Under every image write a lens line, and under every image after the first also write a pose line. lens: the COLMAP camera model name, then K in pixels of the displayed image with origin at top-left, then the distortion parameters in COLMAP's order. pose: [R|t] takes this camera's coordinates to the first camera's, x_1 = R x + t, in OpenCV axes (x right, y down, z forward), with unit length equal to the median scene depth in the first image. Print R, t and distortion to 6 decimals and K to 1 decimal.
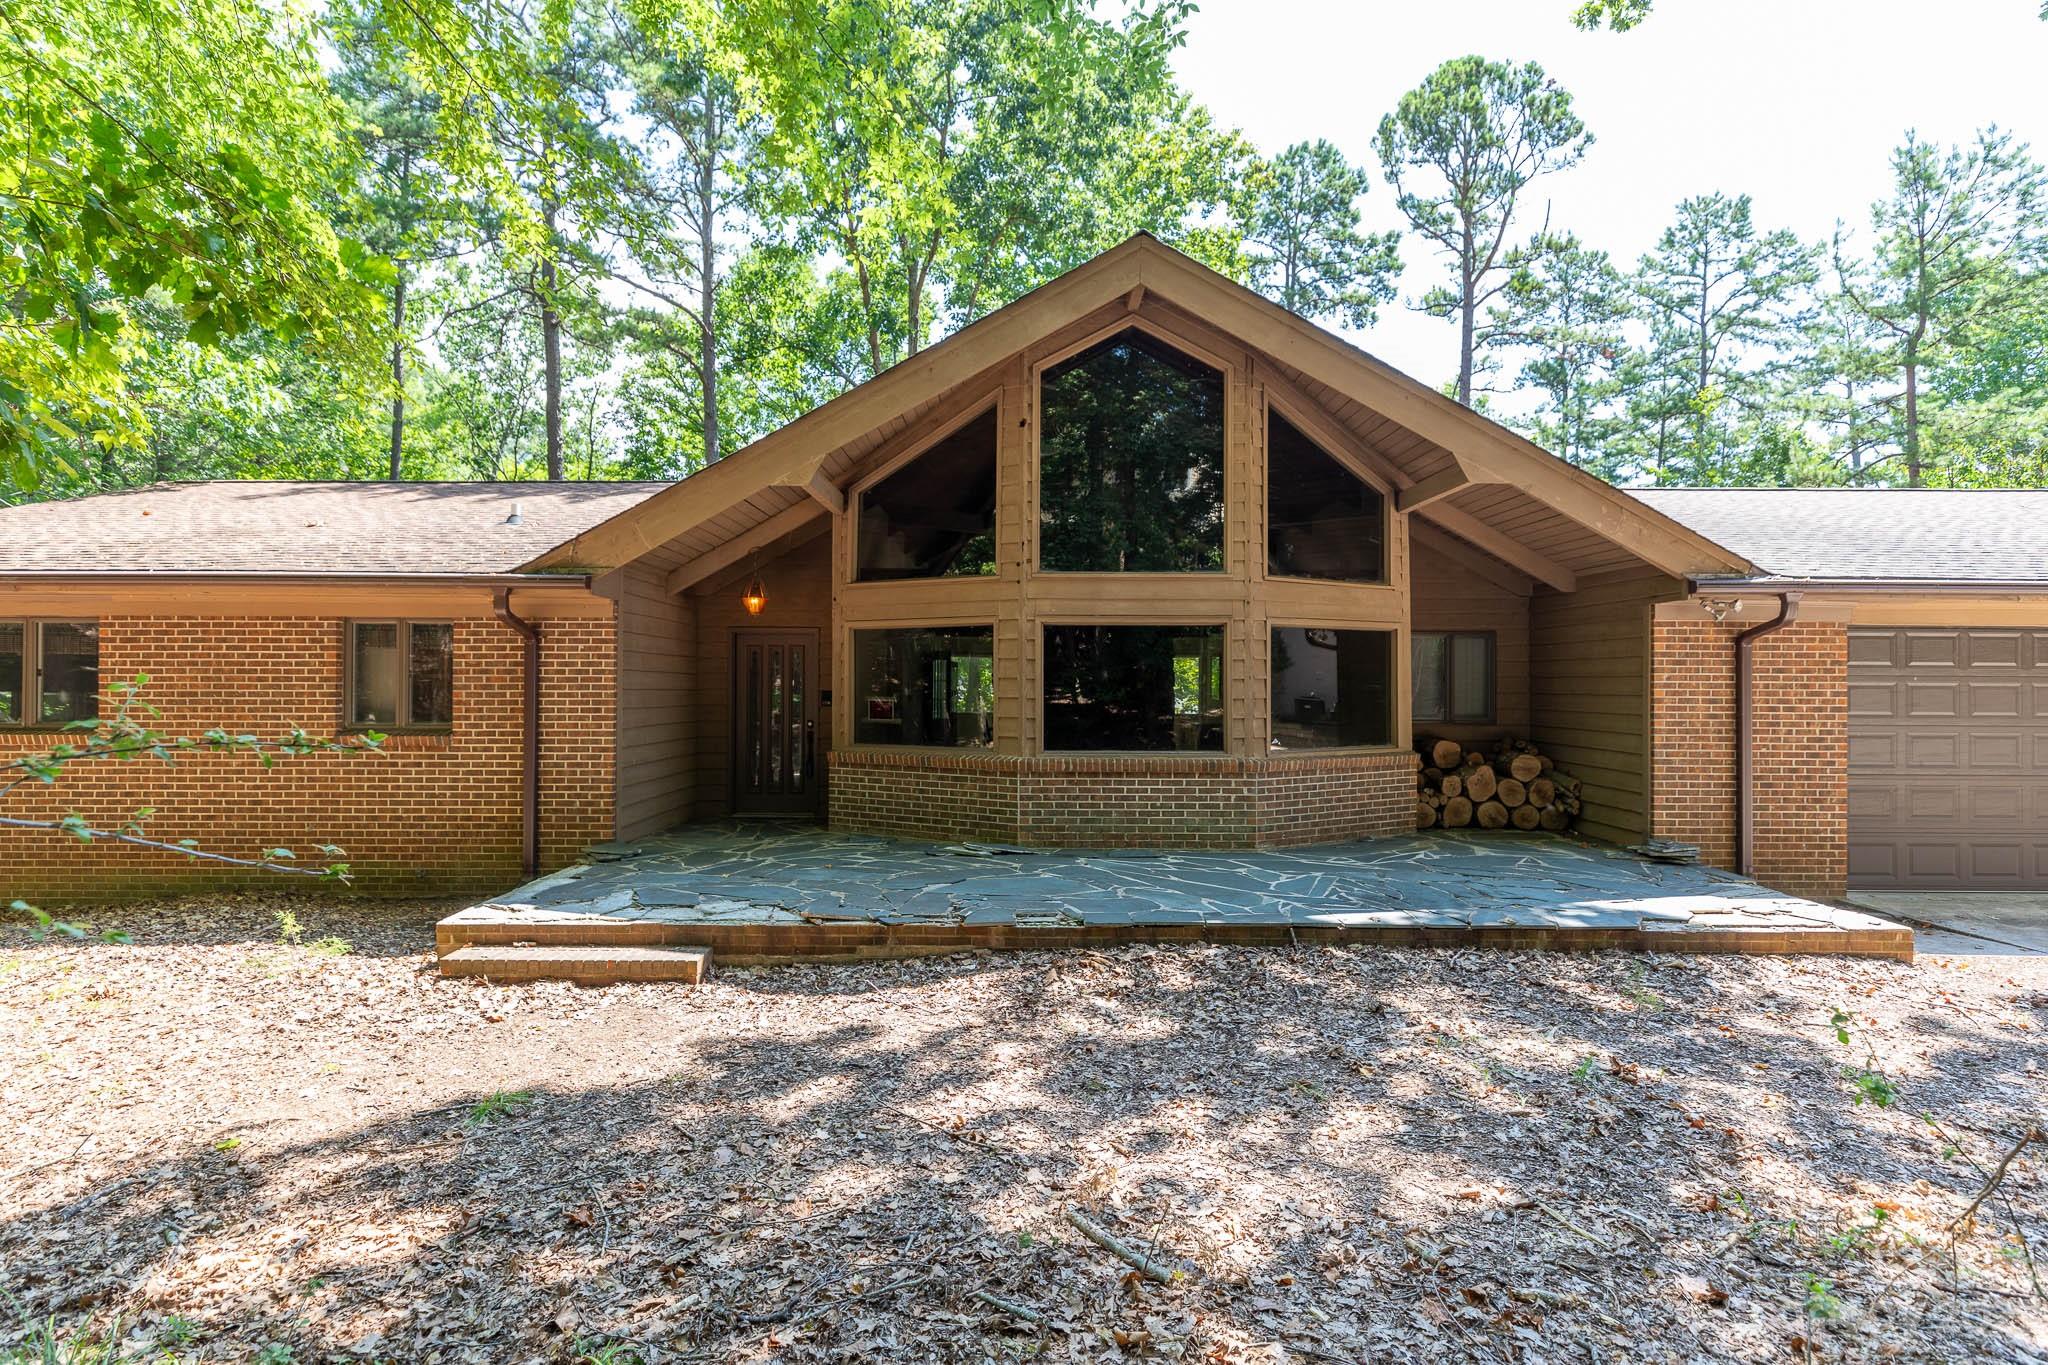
lens RADIAL K [[998.5, 0, 1023.9], [0, 998.5, 678.6], [0, 0, 1]] dist [-0.008443, 0.001860]
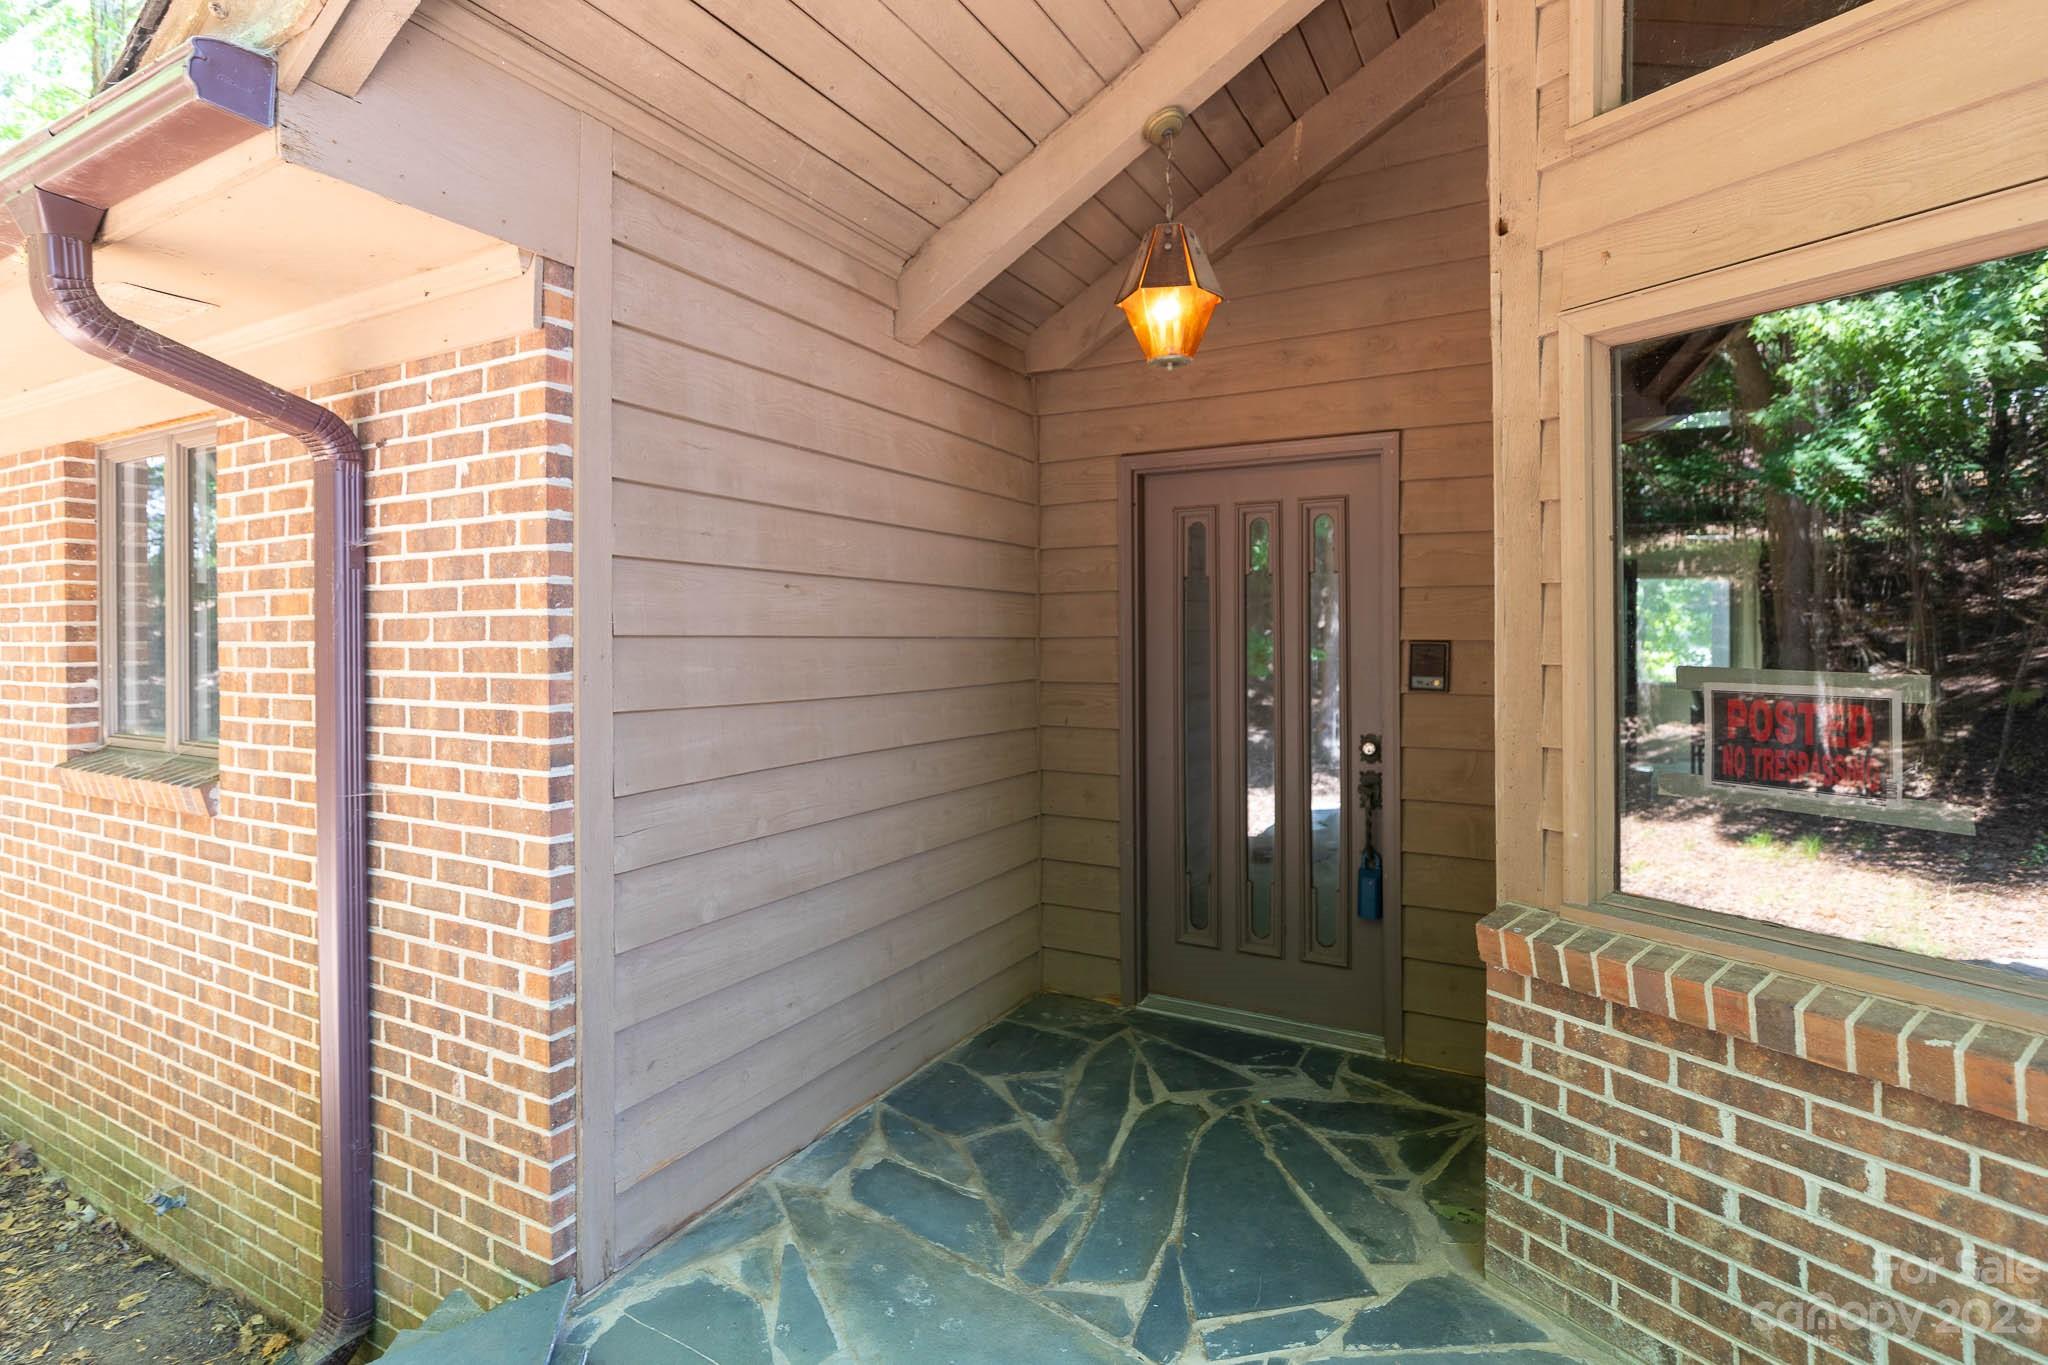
lens RADIAL K [[998.5, 0, 1022.5], [0, 998.5, 662.1], [0, 0, 1]] dist [-0.008443, 0.001860]
pose [[0.876187, -0.001618, -0.481969, -0.182682], [0.008181, 0.999900, 0.011515, 0.013935], [0.481902, -0.014033, 0.876113, 0.777292]]
